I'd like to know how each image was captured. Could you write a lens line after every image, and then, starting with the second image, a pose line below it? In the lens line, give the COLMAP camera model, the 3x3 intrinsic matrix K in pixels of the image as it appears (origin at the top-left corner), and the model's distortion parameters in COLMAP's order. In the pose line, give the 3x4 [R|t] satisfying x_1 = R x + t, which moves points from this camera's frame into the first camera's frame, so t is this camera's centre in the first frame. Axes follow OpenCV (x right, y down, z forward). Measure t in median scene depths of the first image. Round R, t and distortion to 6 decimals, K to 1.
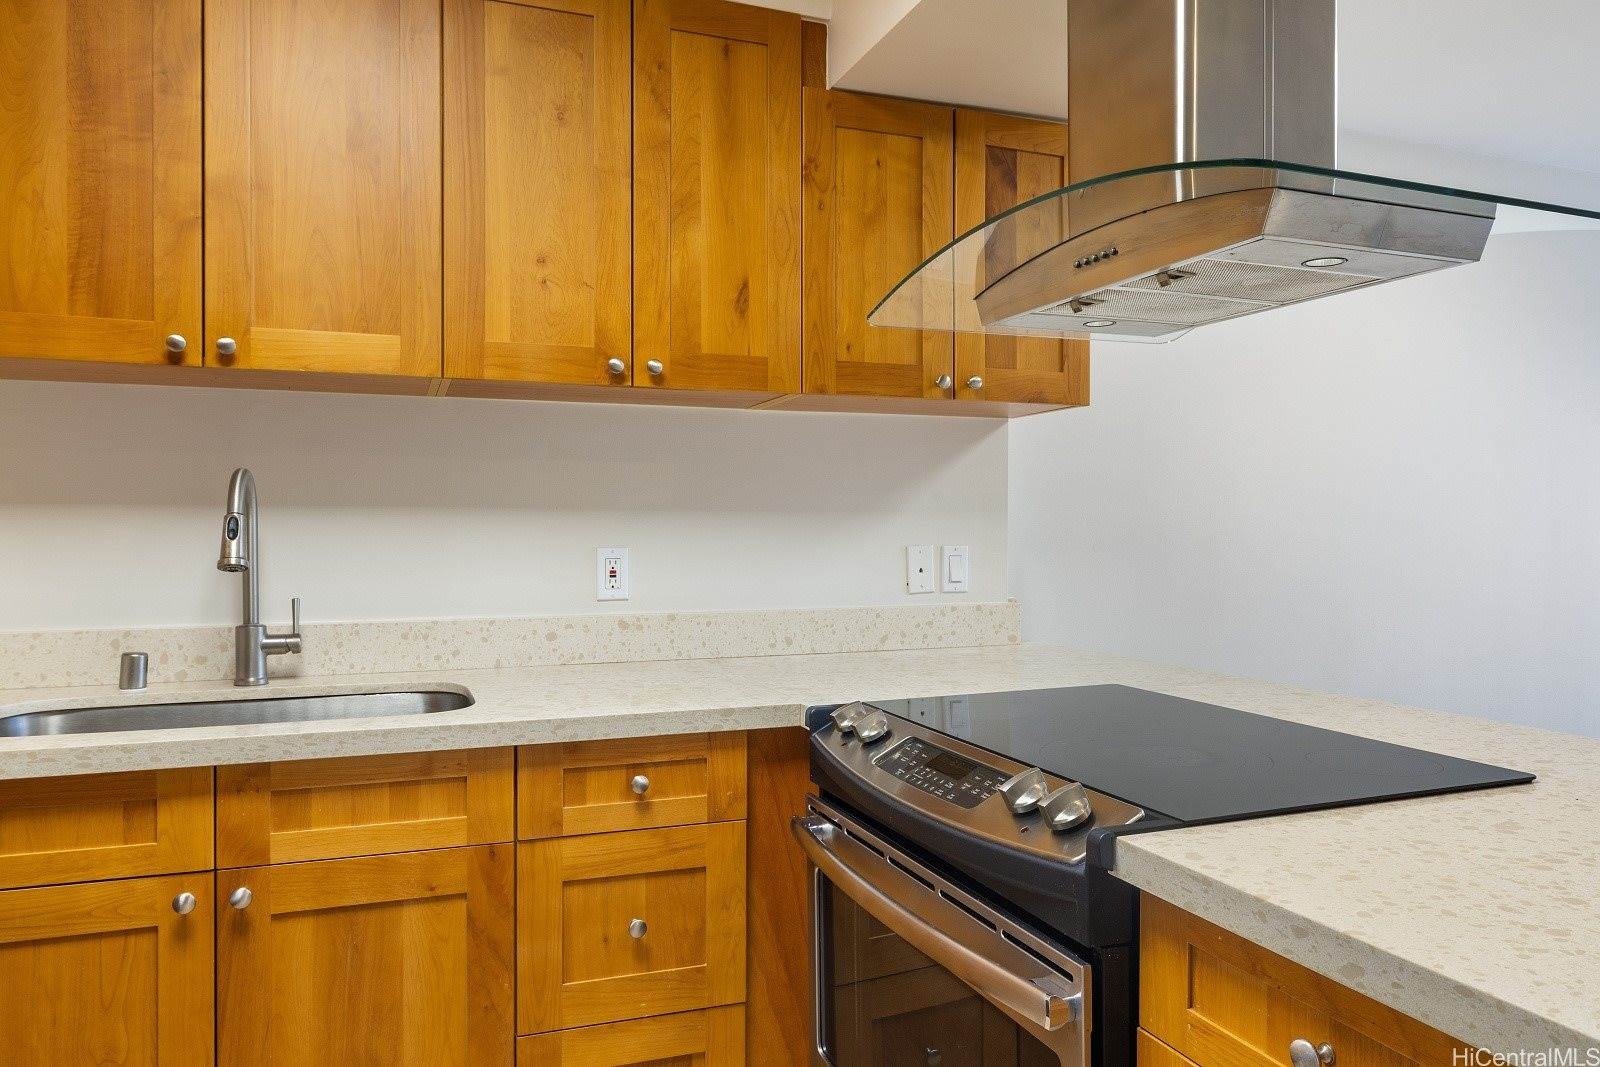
lens RADIAL K [[1117.5, 0, 806.3], [0, 1117.5, 534.6], [0, 0, 1]] dist [-0.004327, -0.002256]
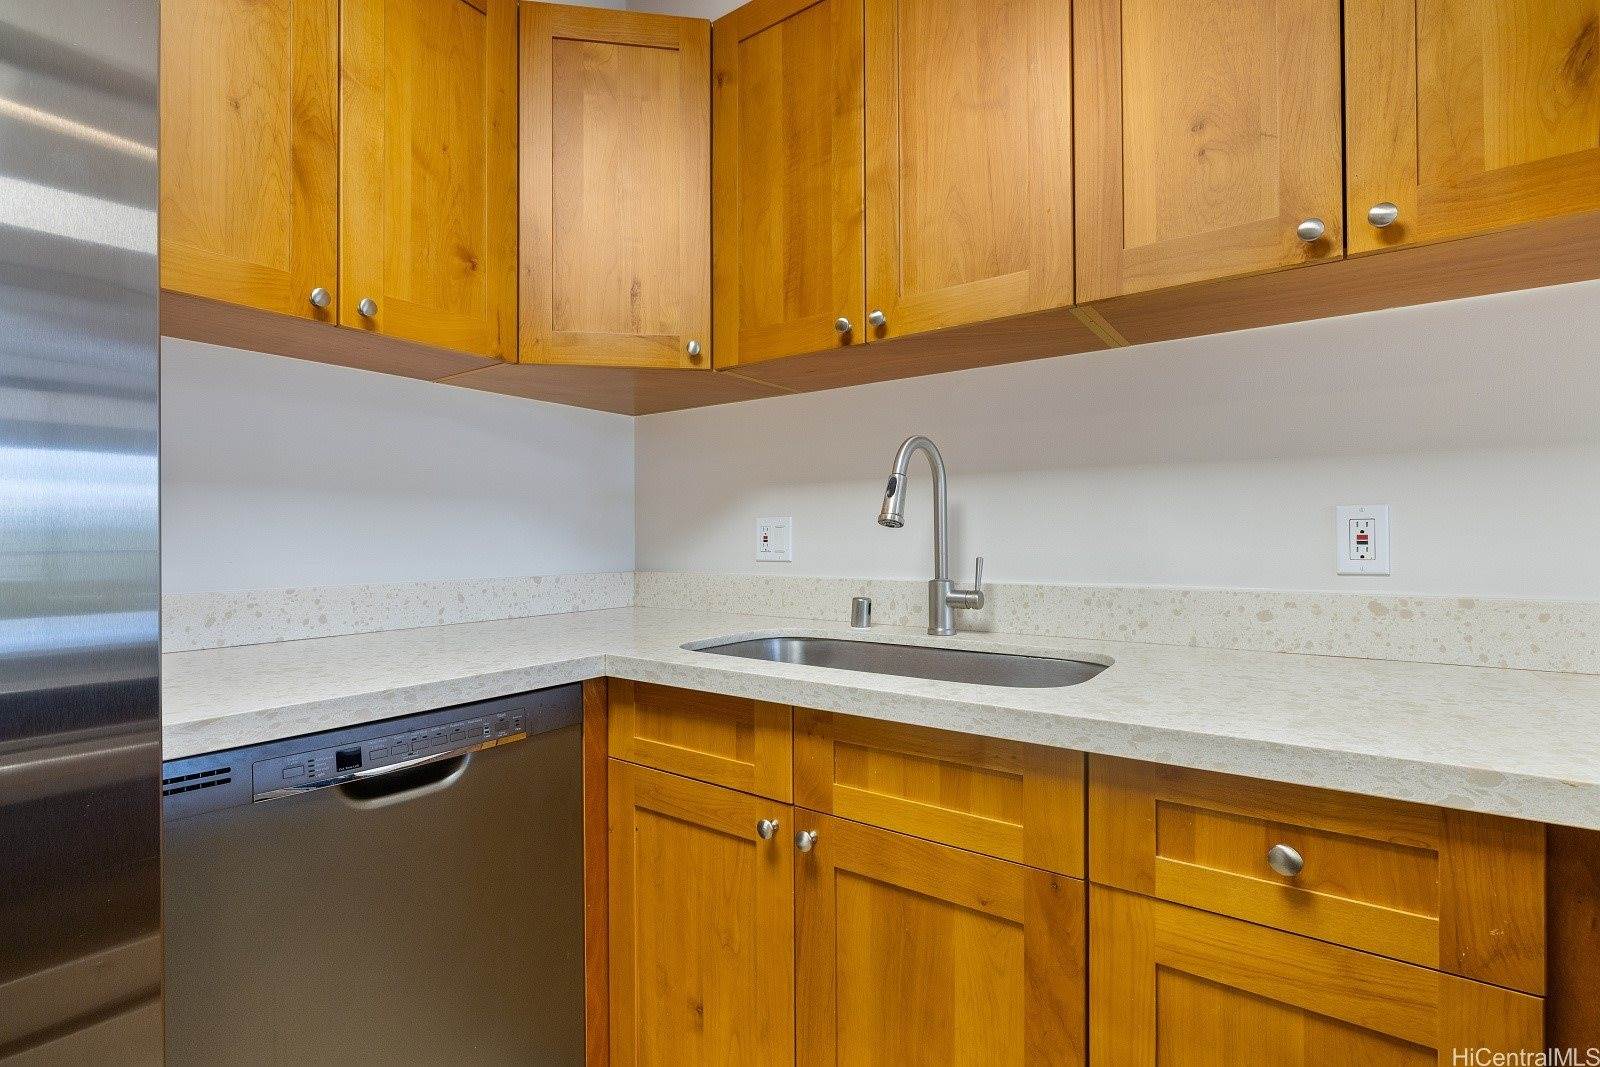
lens RADIAL K [[759.8, 0, 768.4], [0, 759.8, 530.0], [0, 0, 1]] dist [-0.006677, 0.000922]
pose [[0.549551, -0.007946, -0.835423, 0.041153], [-0.002427, 0.999935, -0.011107, 0.047042], [0.835457, 0.008132, 0.549496, 0.518542]]
